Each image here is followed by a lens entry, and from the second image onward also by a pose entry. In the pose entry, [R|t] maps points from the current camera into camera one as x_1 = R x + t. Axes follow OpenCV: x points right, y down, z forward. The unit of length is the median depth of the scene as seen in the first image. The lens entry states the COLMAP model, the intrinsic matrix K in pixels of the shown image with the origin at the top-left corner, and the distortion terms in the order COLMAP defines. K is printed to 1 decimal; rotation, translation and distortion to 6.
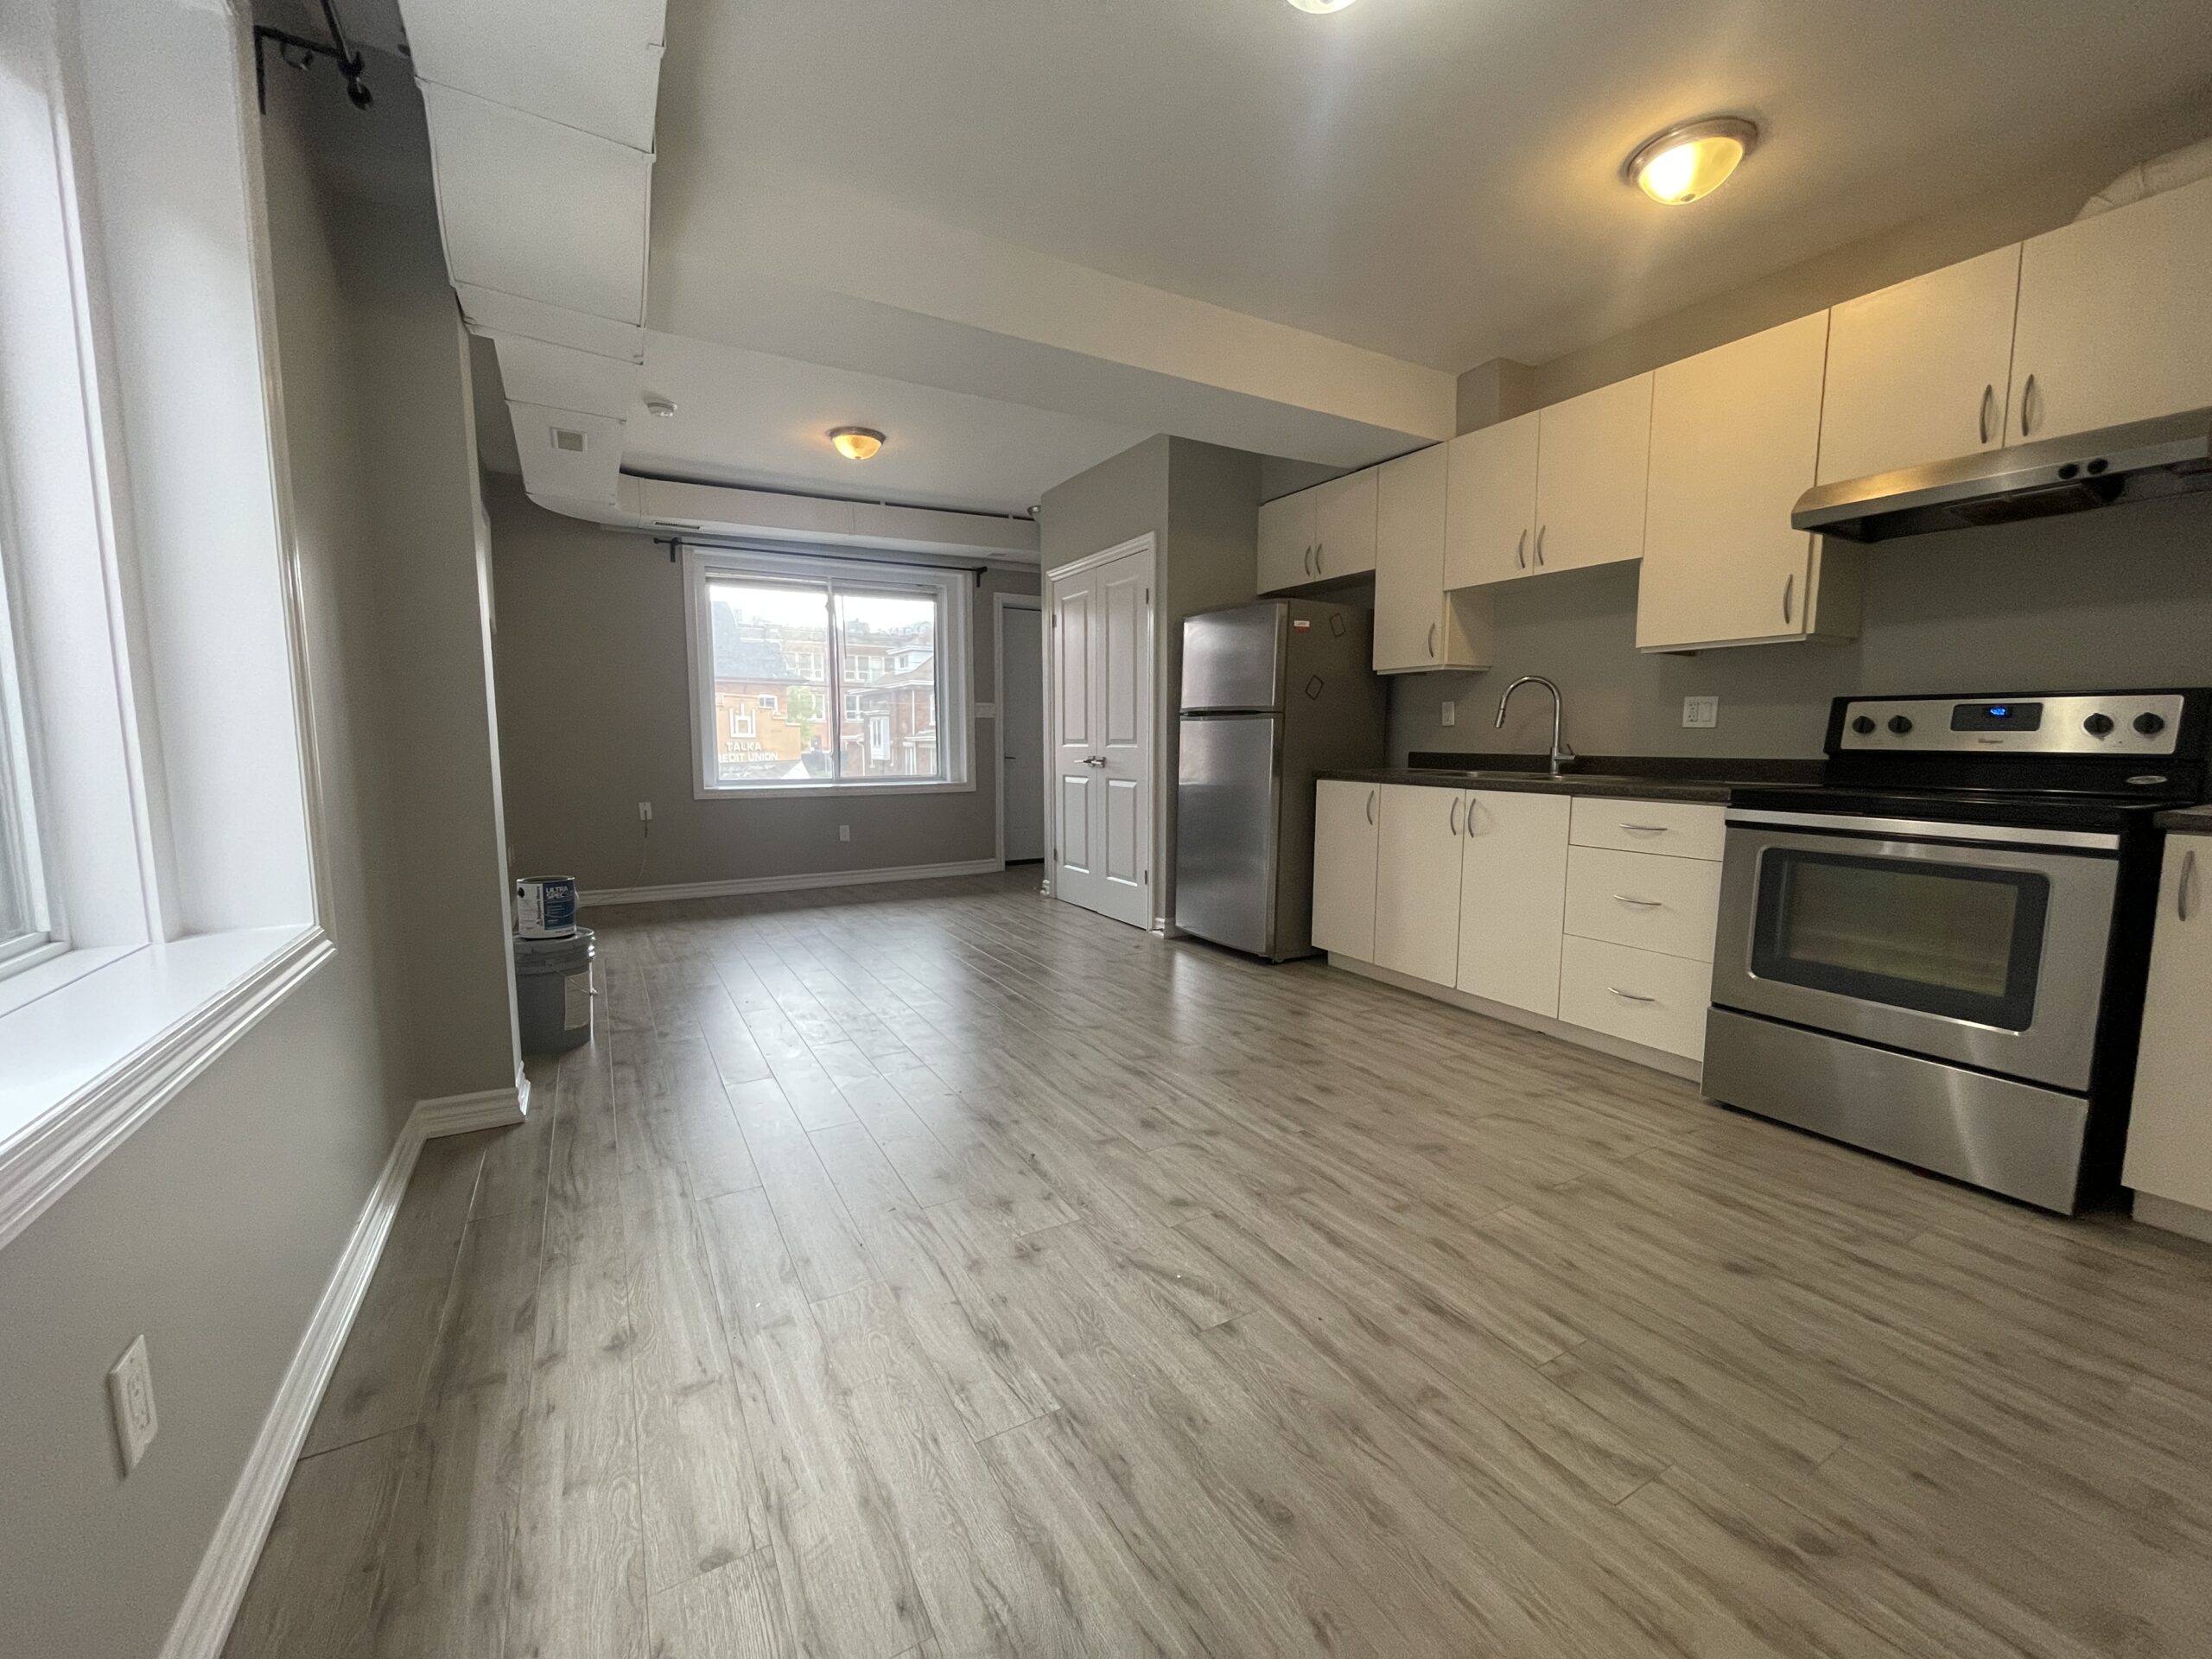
lens RADIAL K [[894.0, 0, 1100.8], [0, 894.0, 833.6], [0, 0, 1]] dist [-0.001522, -0.000388]
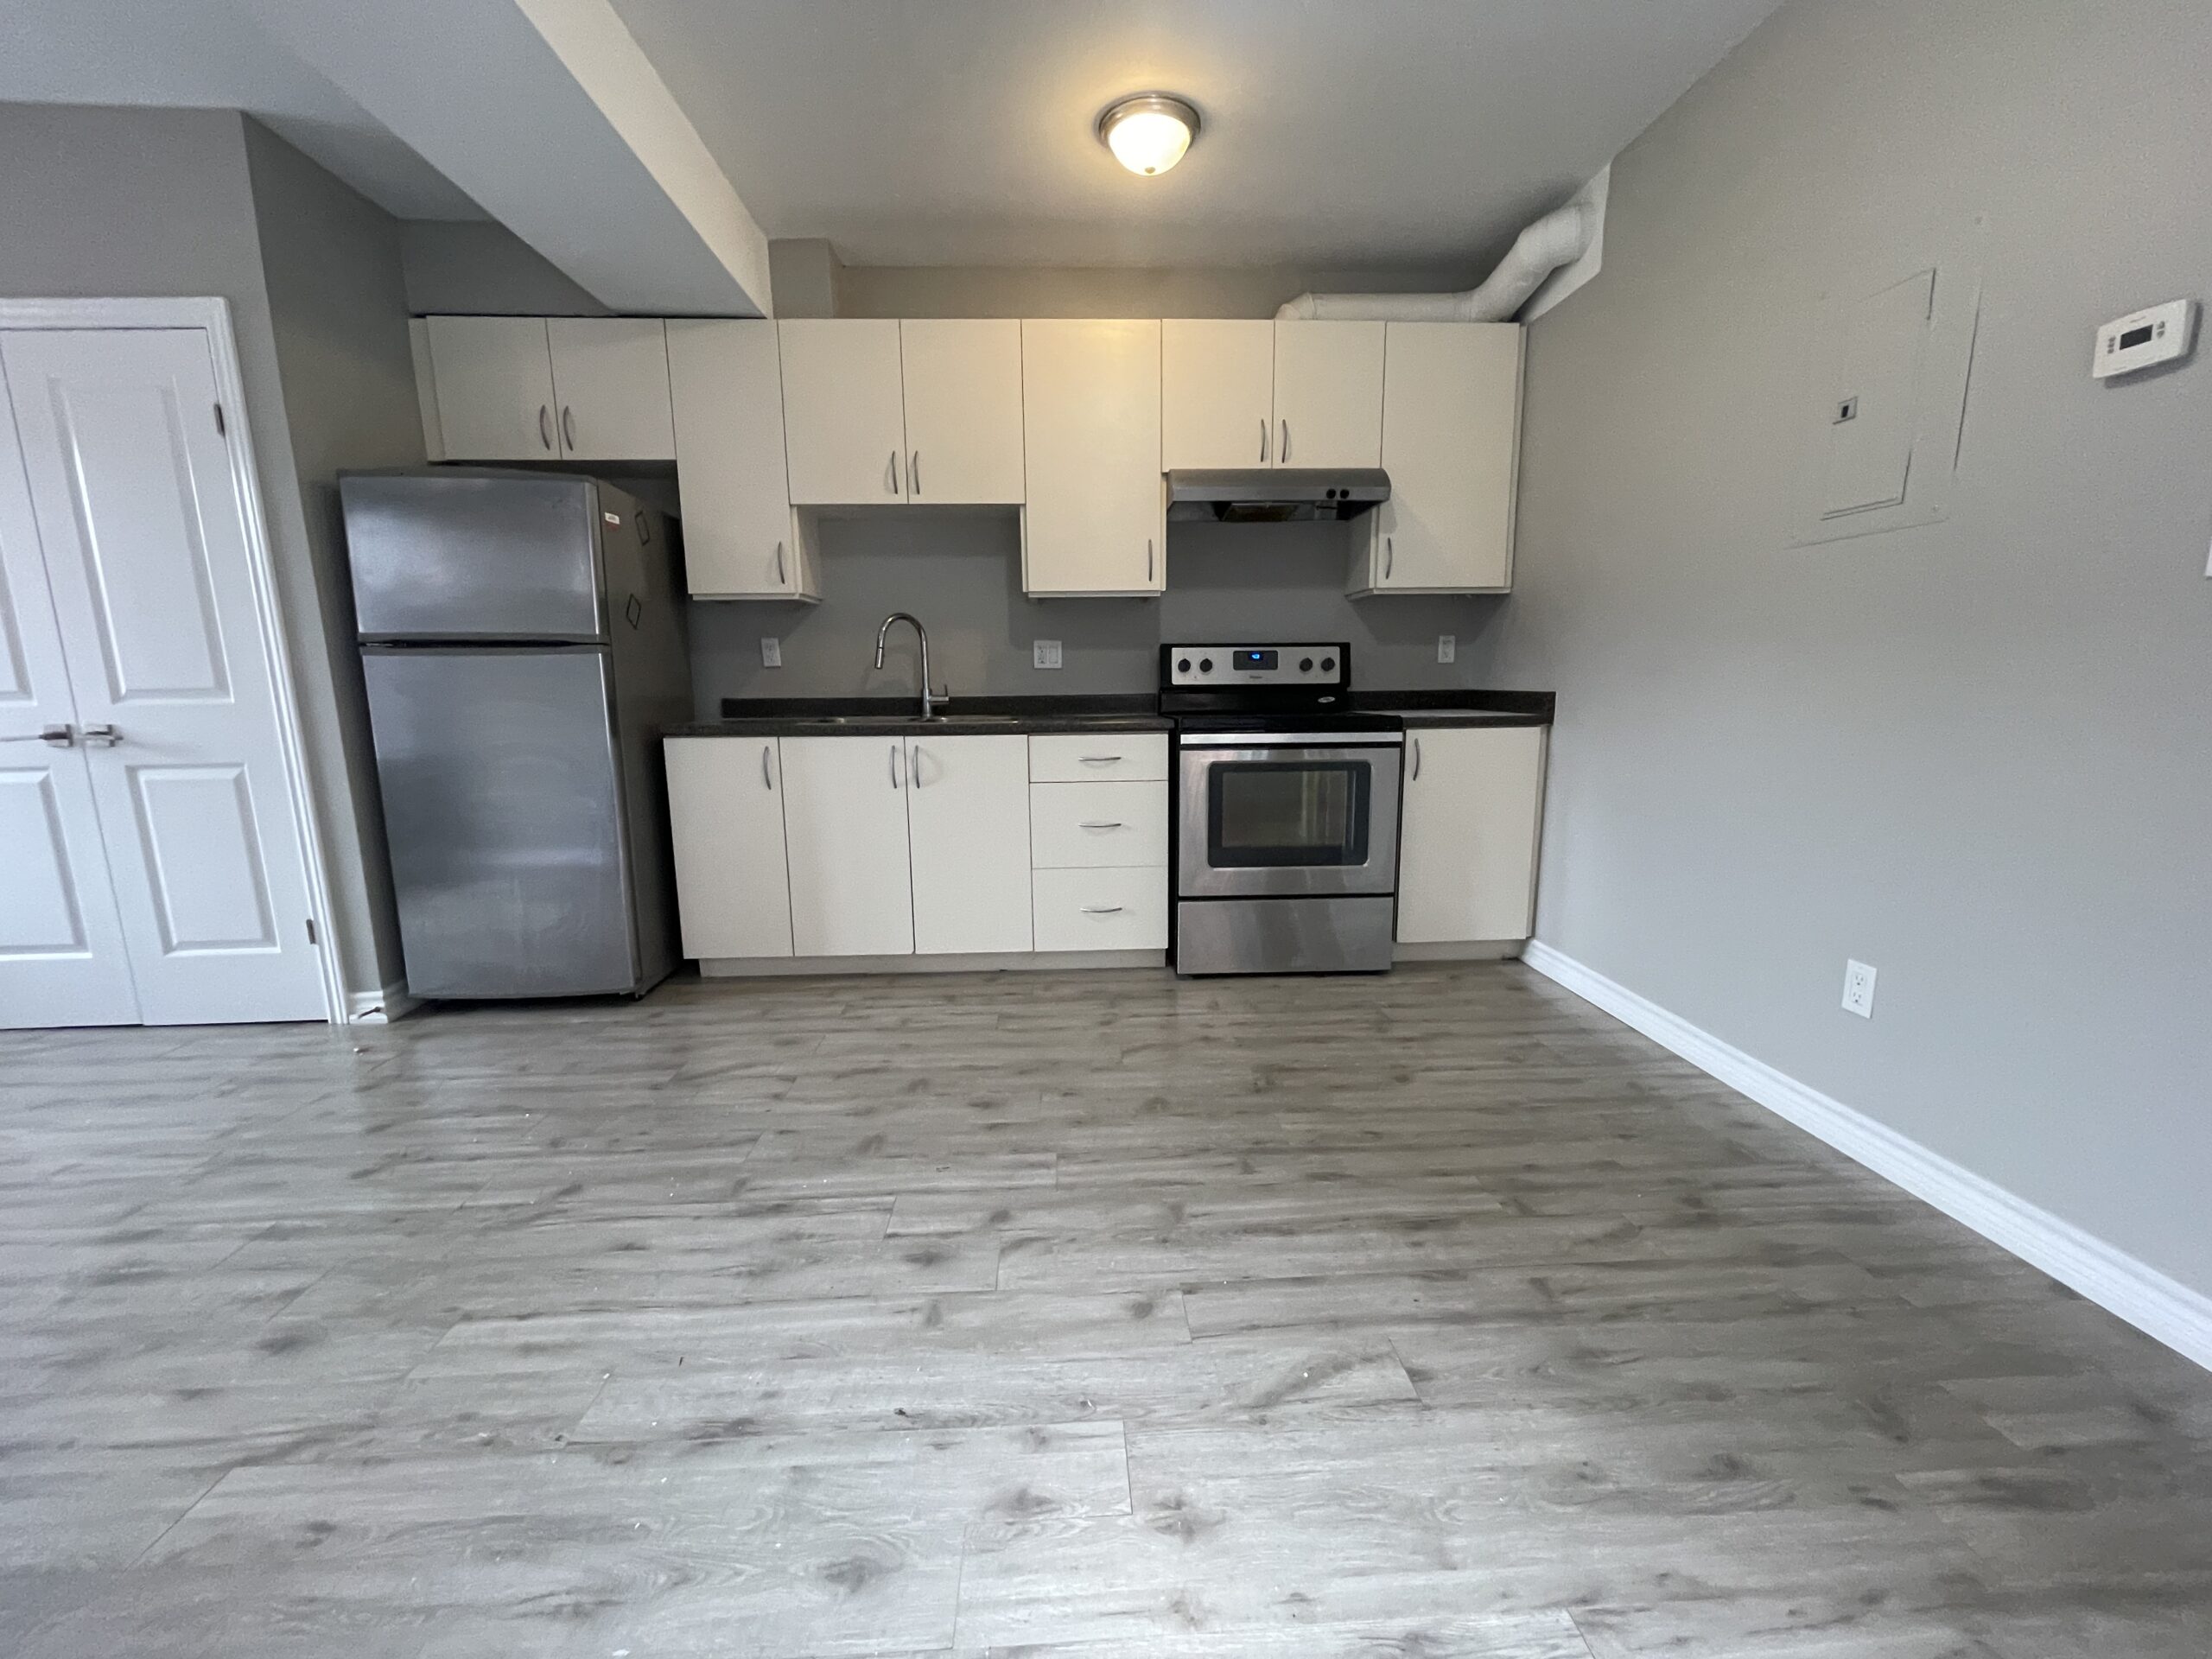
lens RADIAL K [[894.0, 0, 1102.3], [0, 894.0, 834.7], [0, 0, 1]] dist [-0.001522, -0.000388]
pose [[0.448481, -0.158162, 0.879688, -0.401305], [0.108342, 0.986581, 0.122145, -0.051229], [-0.887202, 0.040527, 0.459598, 0.530125]]
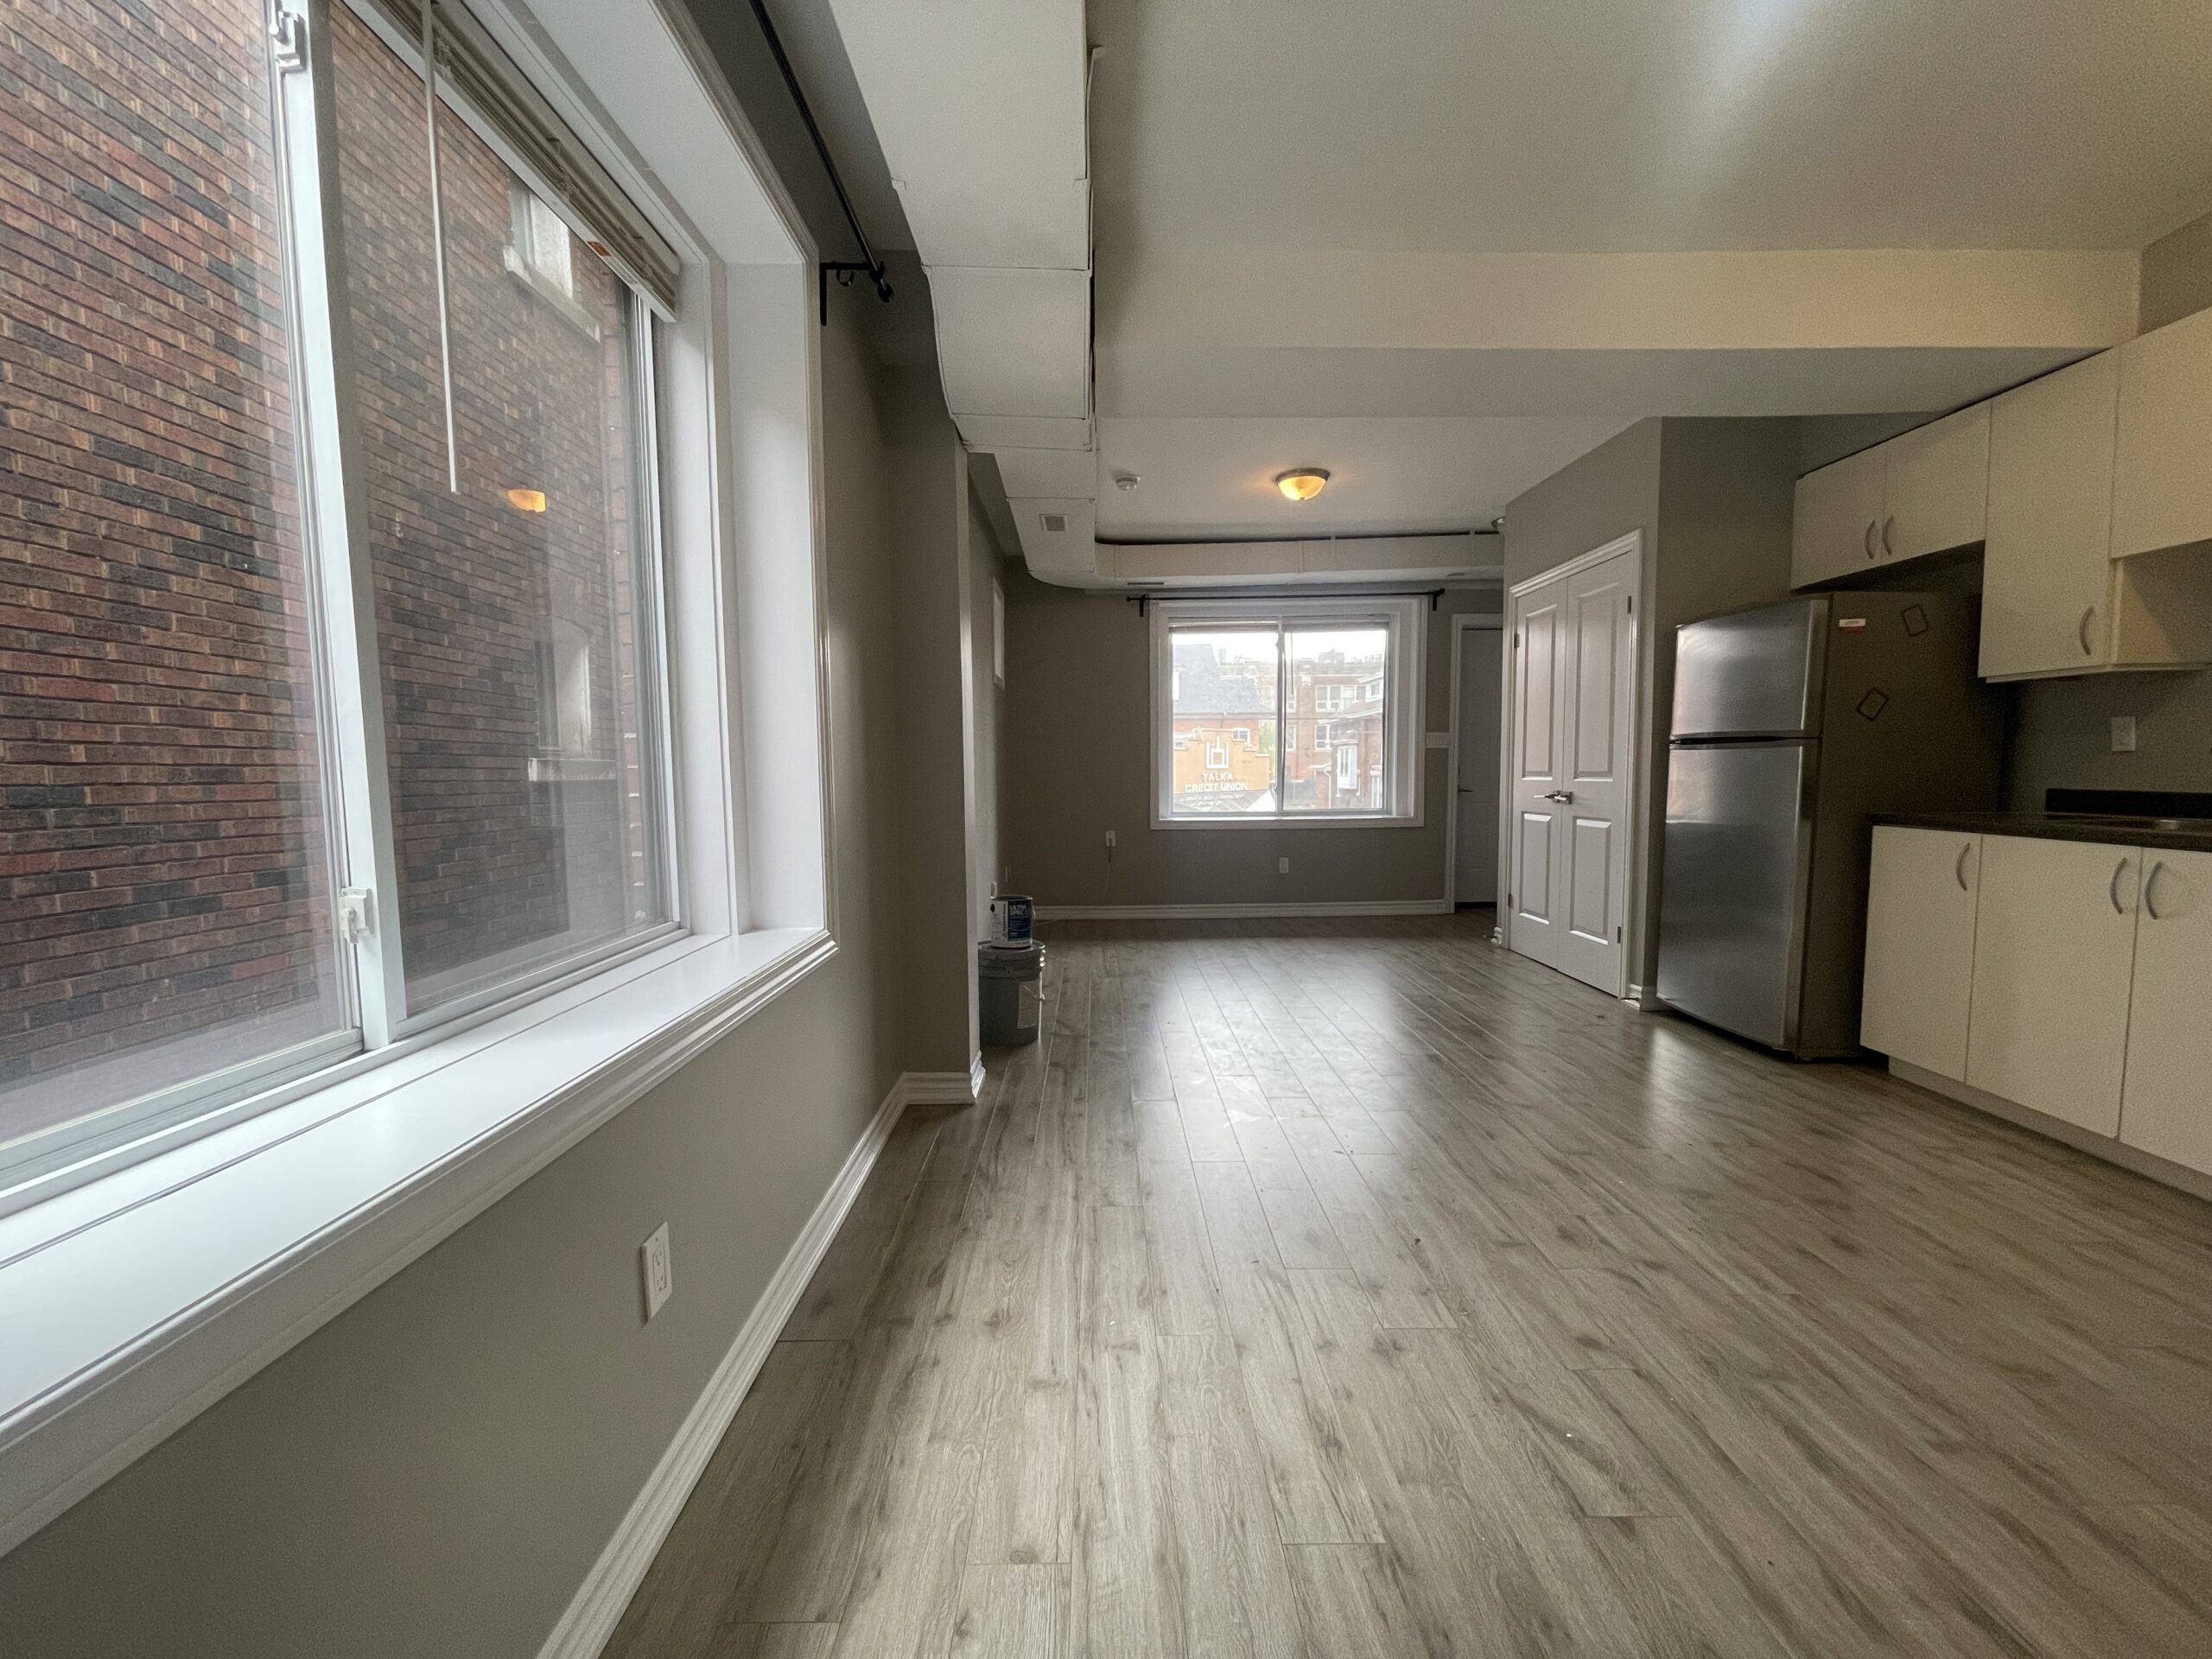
lens RADIAL K [[894.0, 0, 1100.6], [0, 894.0, 833.1], [0, 0, 1]] dist [-0.001522, -0.000388]
pose [[0.870545, 0.026659, -0.491366, 0.068275], [-0.042367, 0.998884, -0.020866, -0.016856], [0.490262, 0.038982, 0.870703, 0.032984]]
